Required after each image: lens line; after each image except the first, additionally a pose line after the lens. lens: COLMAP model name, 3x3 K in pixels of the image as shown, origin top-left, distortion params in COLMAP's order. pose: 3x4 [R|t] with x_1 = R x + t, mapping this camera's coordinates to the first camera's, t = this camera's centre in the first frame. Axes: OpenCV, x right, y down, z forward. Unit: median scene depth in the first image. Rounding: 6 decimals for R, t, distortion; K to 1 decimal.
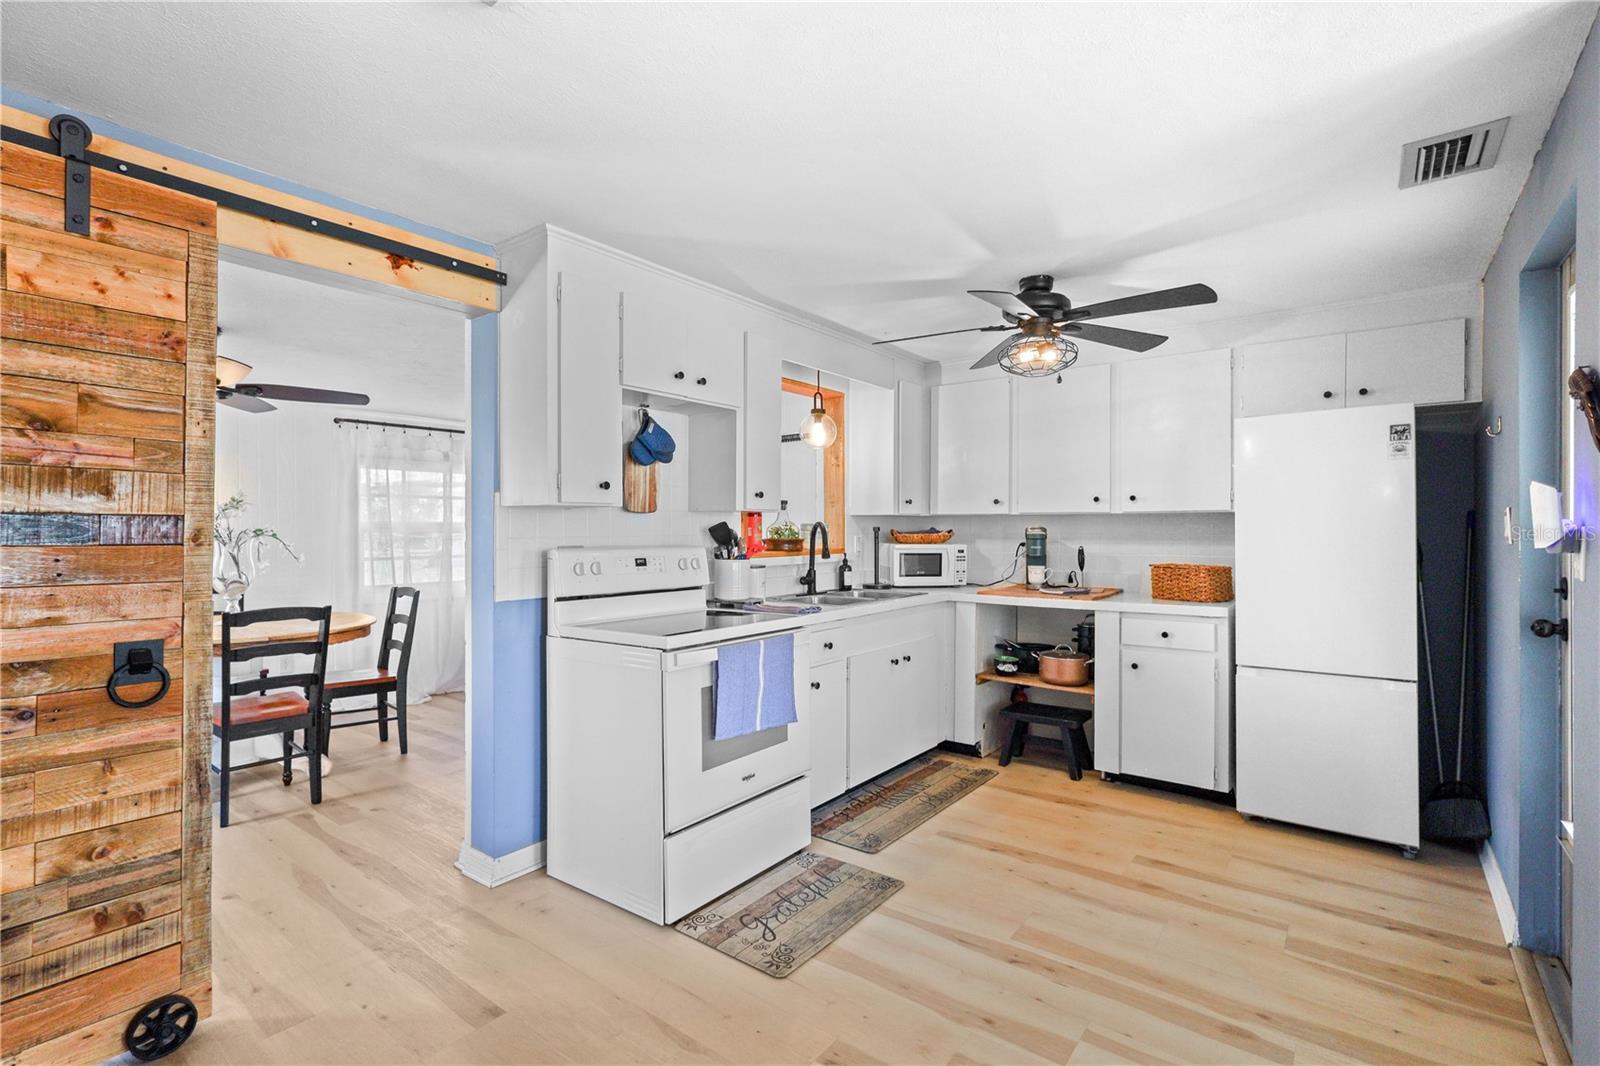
lens RADIAL K [[741.0, 0, 800.0], [0, 741.0, 533.0], [0, 0, 1]] dist [0.000622, 0.000384]
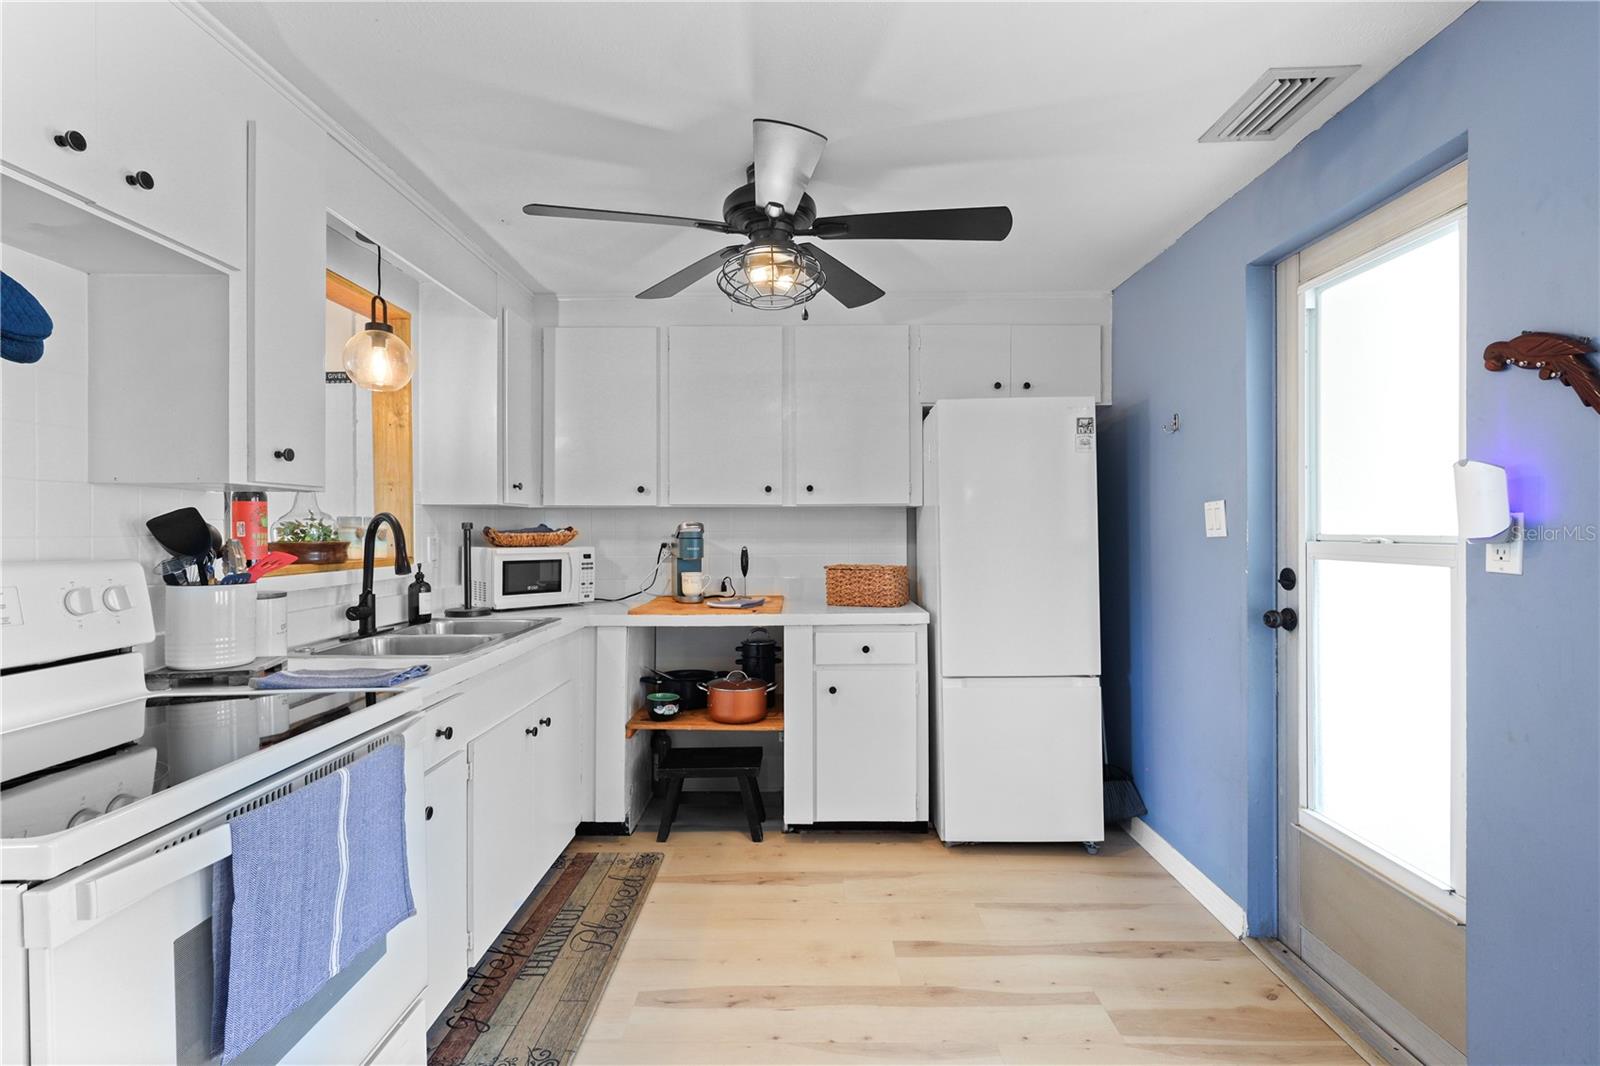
lens RADIAL K [[741.0, 0, 800.0], [0, 741.0, 533.0], [0, 0, 1]] dist [0.000622, 0.000384]
pose [[0.796981, -0.005557, 0.603979, -0.069846], [0.006889, 0.999976, 0.000111, 0.003597], [-0.603965, 0.004072, 0.797000, 0.334507]]
